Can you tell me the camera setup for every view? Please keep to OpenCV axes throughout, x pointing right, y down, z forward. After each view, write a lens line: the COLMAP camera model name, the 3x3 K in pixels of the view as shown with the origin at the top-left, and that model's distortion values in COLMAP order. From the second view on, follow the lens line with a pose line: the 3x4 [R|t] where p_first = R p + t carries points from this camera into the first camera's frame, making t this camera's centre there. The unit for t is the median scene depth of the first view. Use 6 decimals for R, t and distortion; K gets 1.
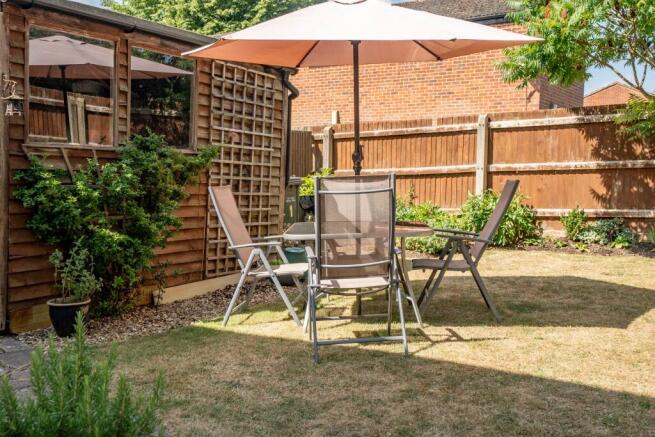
lens RADIAL K [[649.6, 0, 323.7], [0, 649.6, 218.4], [0, 0, 1]] dist [0.026389, 0.000000]
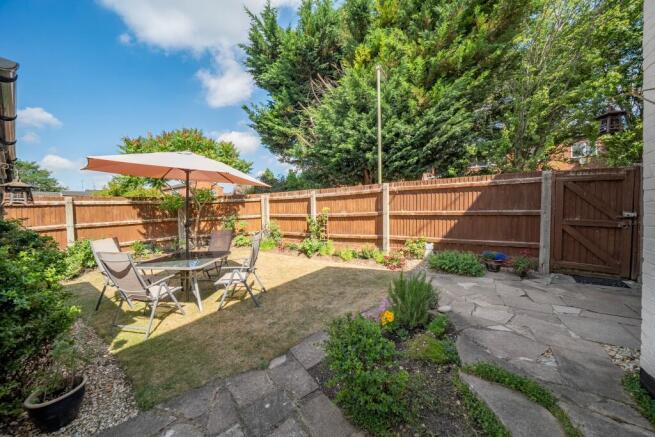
lens RADIAL K [[226.1, 0, 325.5], [0, 226.1, 220.3], [0, 0, 1]] dist [-0.023364, -0.000074]
pose [[0.023582, -0.049550, 0.998493, -0.614633], [0.096639, 0.994207, 0.047055, -0.094337], [-0.995040, 0.095384, 0.028234, 0.485924]]
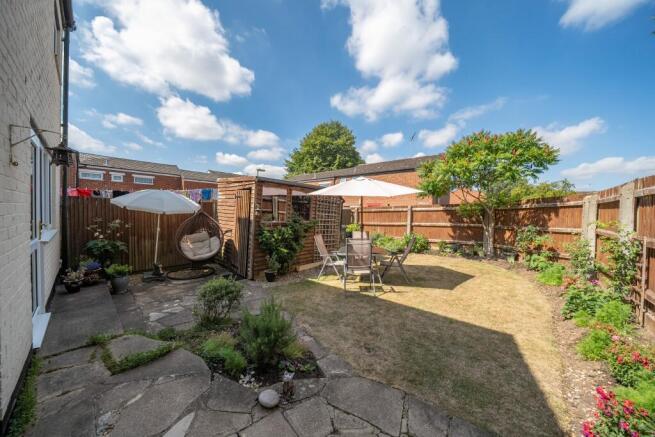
lens RADIAL K [[226.1, 0, 325.8], [0, 226.1, 218.3], [0, 0, 1]] dist [-0.023364, -0.000074]
pose [[0.989837, 0.018973, -0.140937, 0.029672], [-0.026551, 0.998290, -0.052084, -0.071961], [0.139708, 0.055296, 0.988648, -0.075175]]
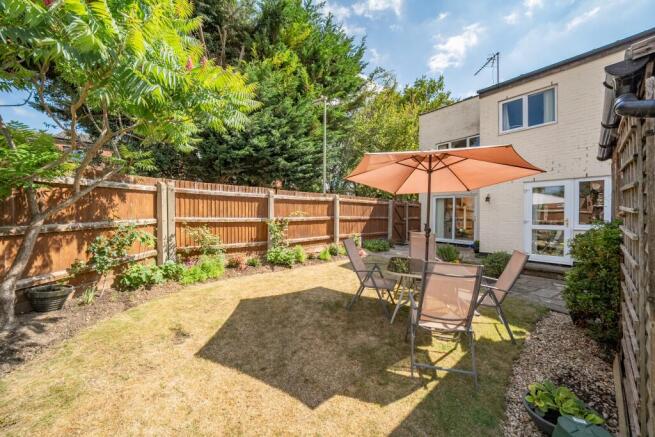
lens RADIAL K [[226.1, 0, 327.6], [0, 226.1, 218.5], [0, 0, 1]] dist [-0.023364, -0.000074]
pose [[-0.960578, -0.021347, 0.277191, 0.140032], [0.004716, 0.995653, 0.093018, -0.175100], [-0.277972, 0.090658, -0.956302, 1.583269]]
